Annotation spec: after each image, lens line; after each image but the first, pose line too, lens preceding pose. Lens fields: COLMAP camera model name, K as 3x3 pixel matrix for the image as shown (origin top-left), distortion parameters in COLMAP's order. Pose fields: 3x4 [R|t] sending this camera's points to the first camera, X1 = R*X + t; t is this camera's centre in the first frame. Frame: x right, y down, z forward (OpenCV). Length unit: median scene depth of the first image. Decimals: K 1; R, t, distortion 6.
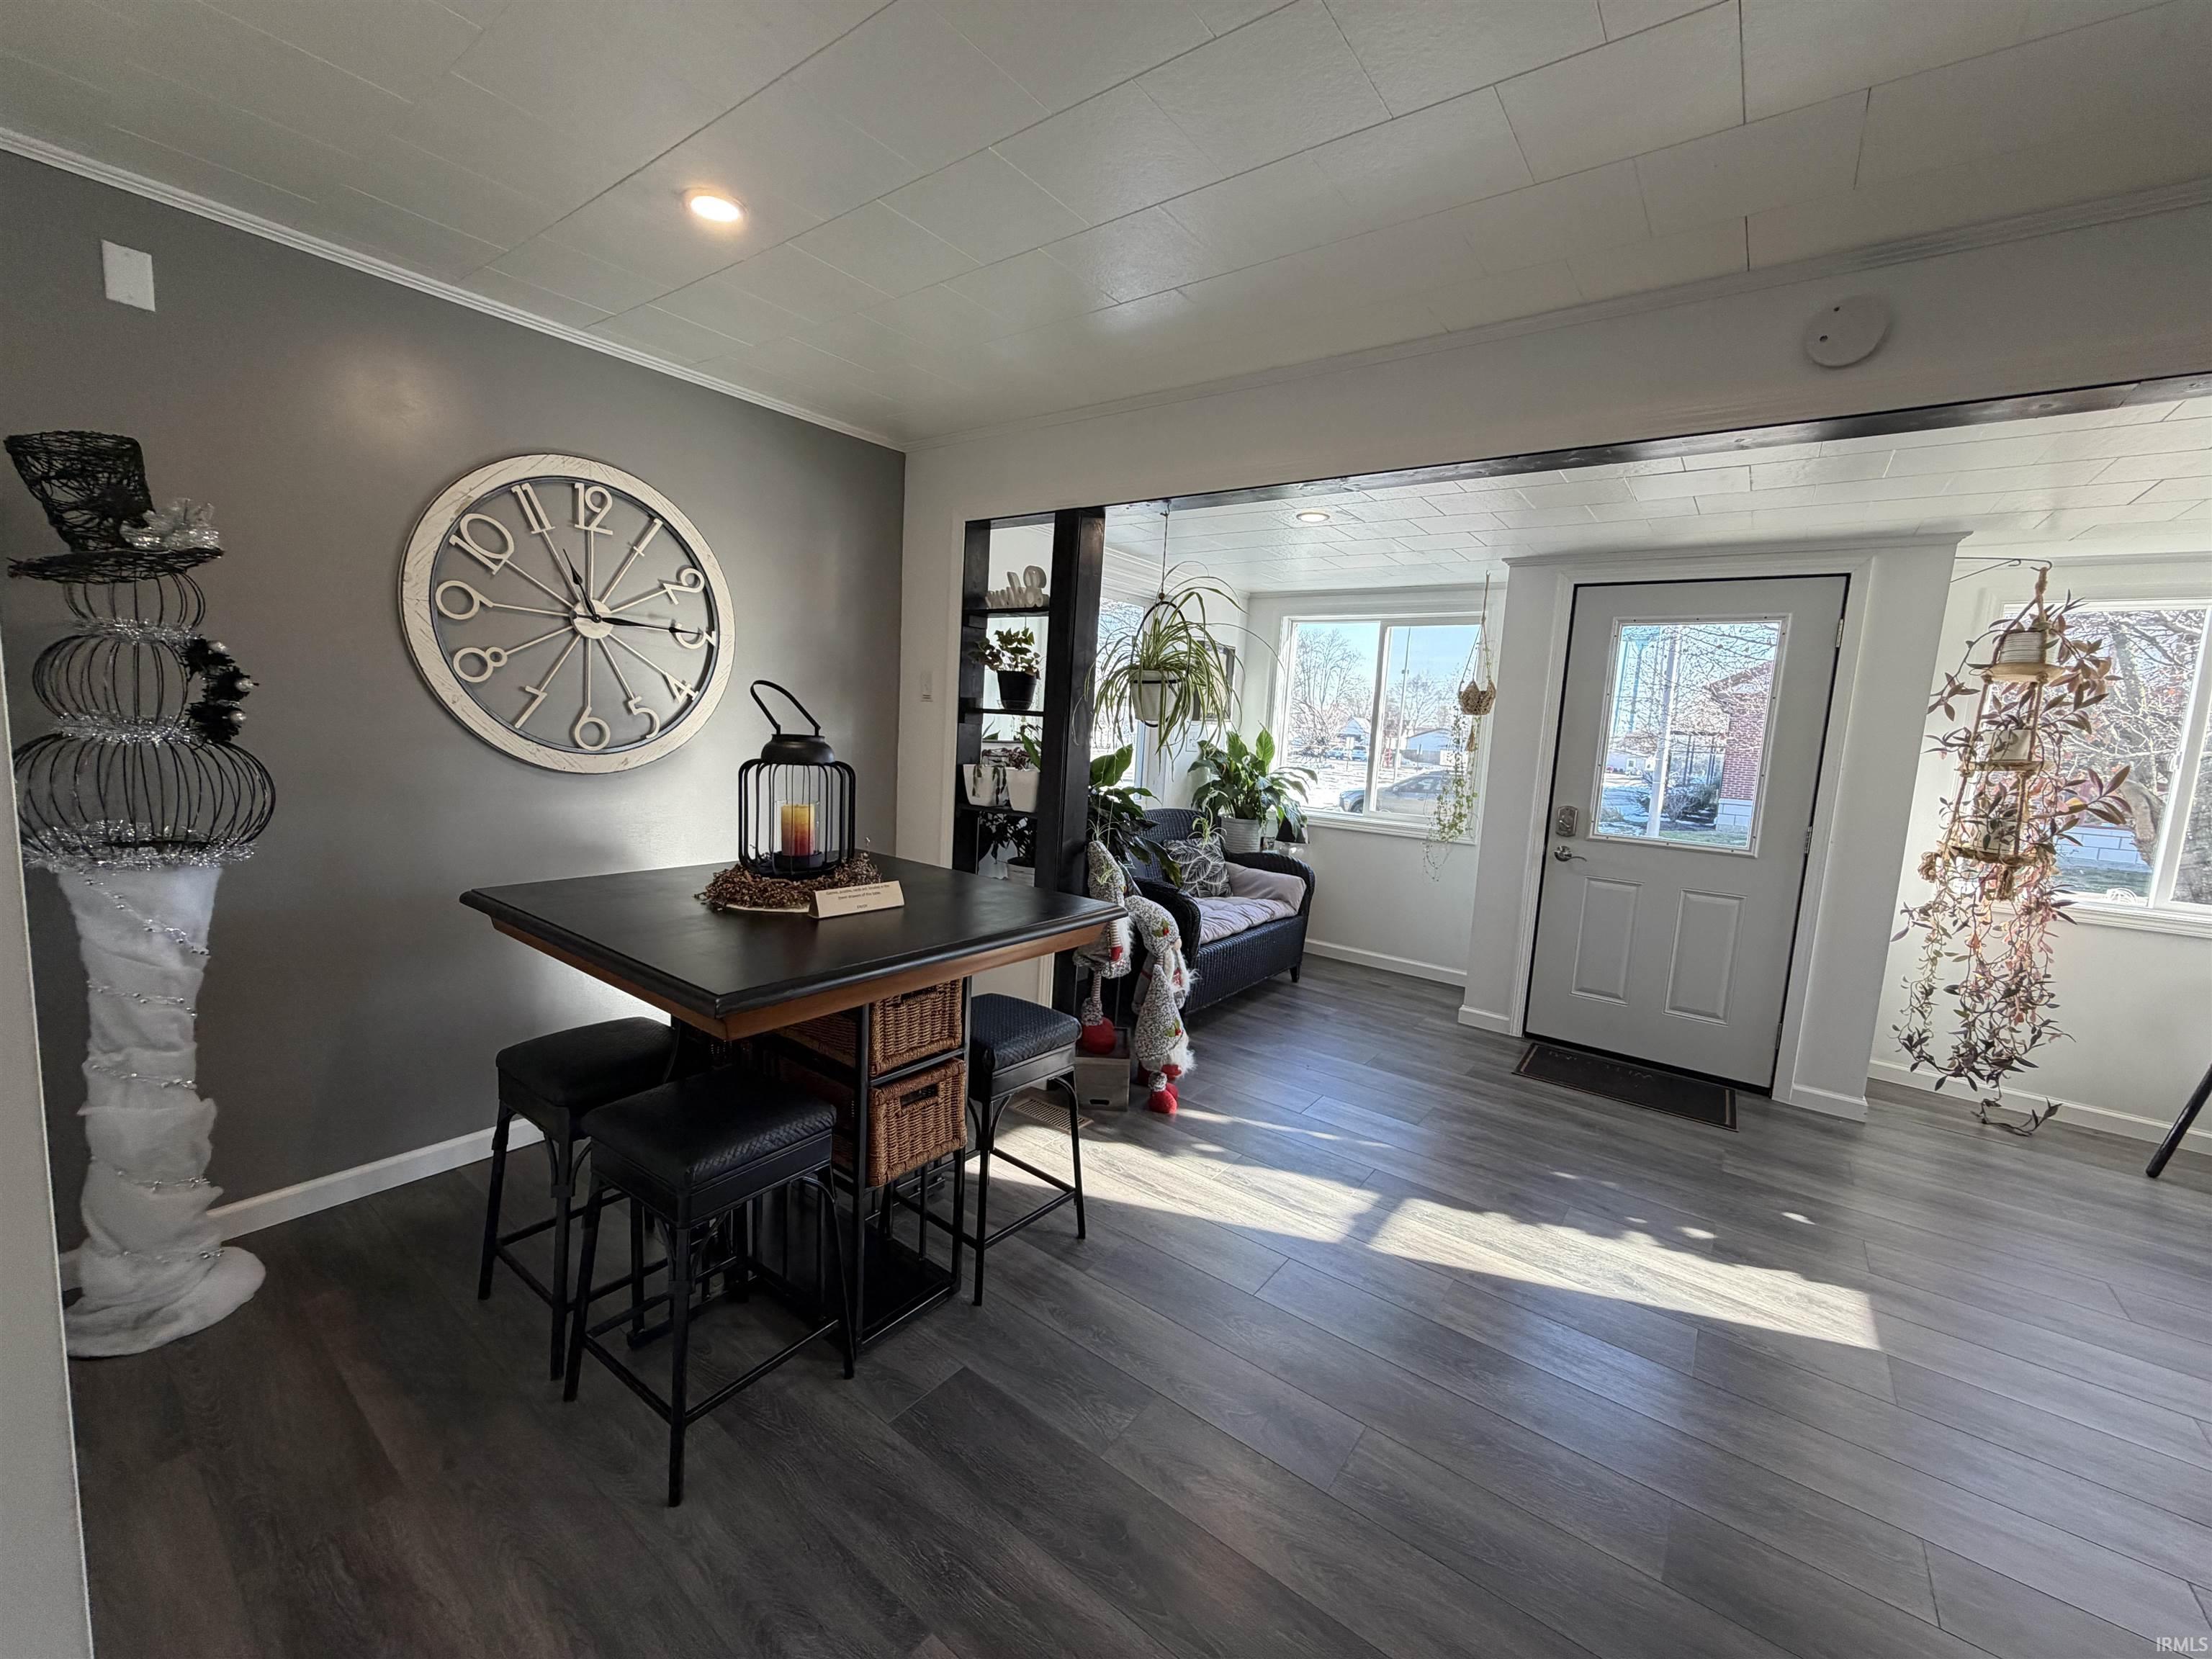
lens RADIAL K [[883.1, 0, 1100.1], [0, 883.1, 825.8], [0, 0, 1]] dist [0.000694, -0.000250]
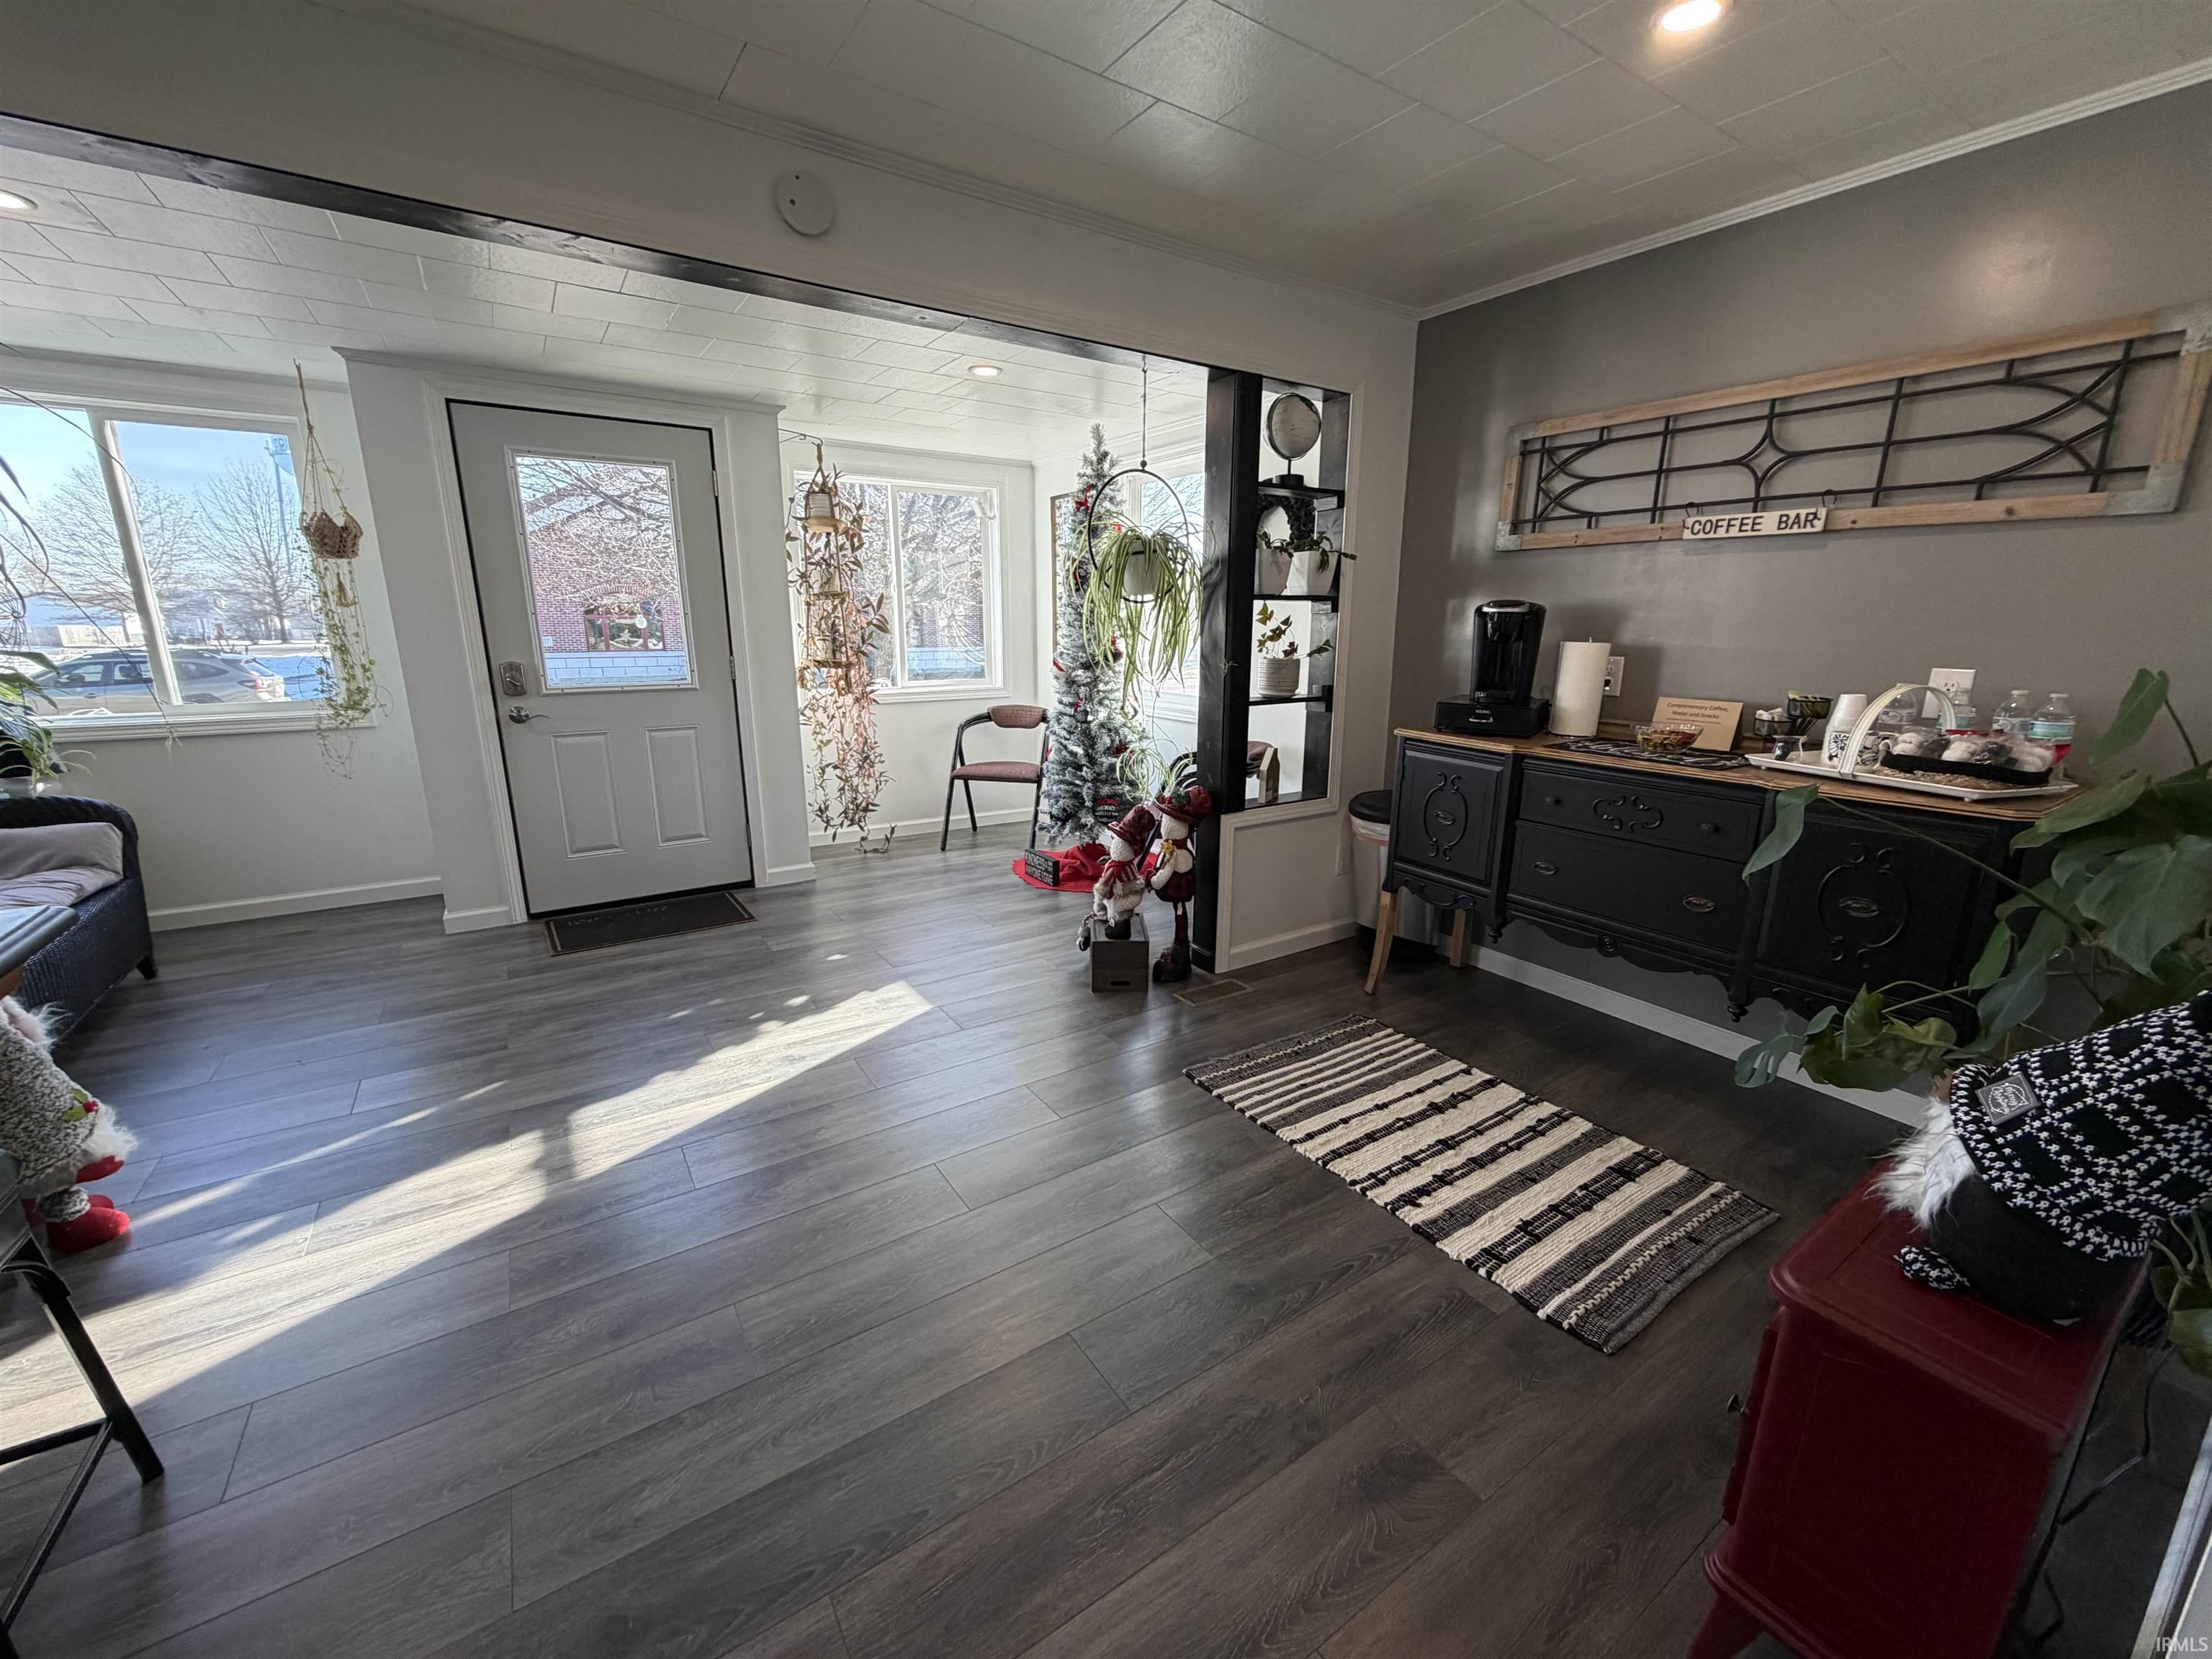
lens RADIAL K [[883.1, 0, 1105.3], [0, 883.1, 825.8], [0, 0, 1]] dist [0.000694, -0.000250]
pose [[0.327816, -0.272251, 0.904664, -0.157442], [0.125486, 0.961641, 0.243926, -0.005777], [-0.936371, 0.033560, 0.349405, 0.137335]]
